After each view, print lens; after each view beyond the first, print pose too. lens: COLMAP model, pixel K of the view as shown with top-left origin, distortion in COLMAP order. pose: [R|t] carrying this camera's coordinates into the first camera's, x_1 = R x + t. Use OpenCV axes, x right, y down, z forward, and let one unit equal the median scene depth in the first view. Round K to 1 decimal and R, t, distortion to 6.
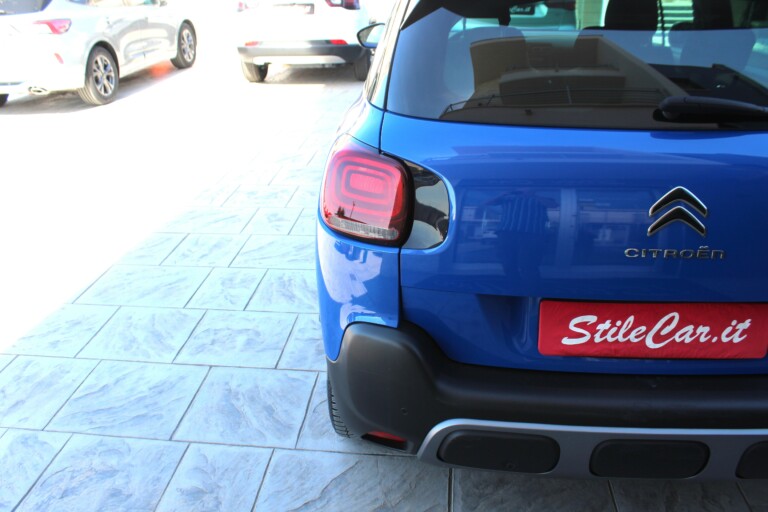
lens RADIAL K [[636.1, 0, 384.0], [0, 636.1, 275.8], [0, 0, 1]] dist [-0.169472, 0.106674]
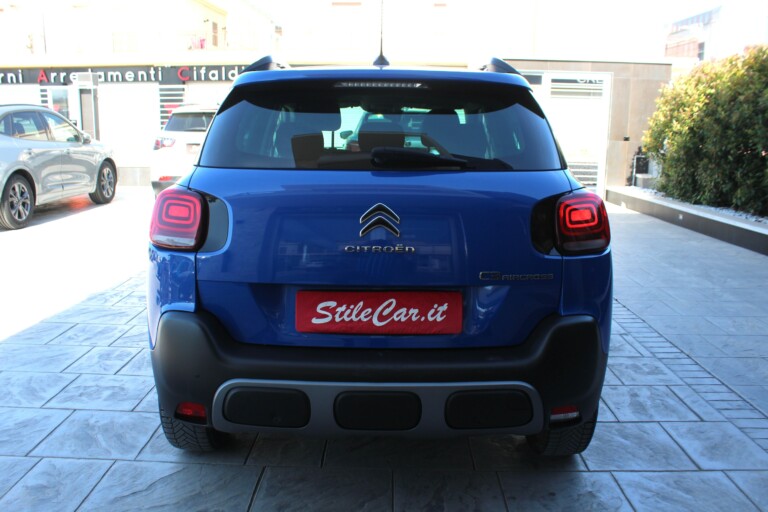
lens RADIAL K [[636.1, 0, 384.0], [0, 636.1, 275.8], [0, 0, 1]] dist [-0.169472, 0.106674]
pose [[0.991789, 0.027042, 0.124993, 0.161306], [0.002955, 0.972280, -0.233801, 0.203203], [-0.127851, 0.232250, 0.964217, -0.231378]]
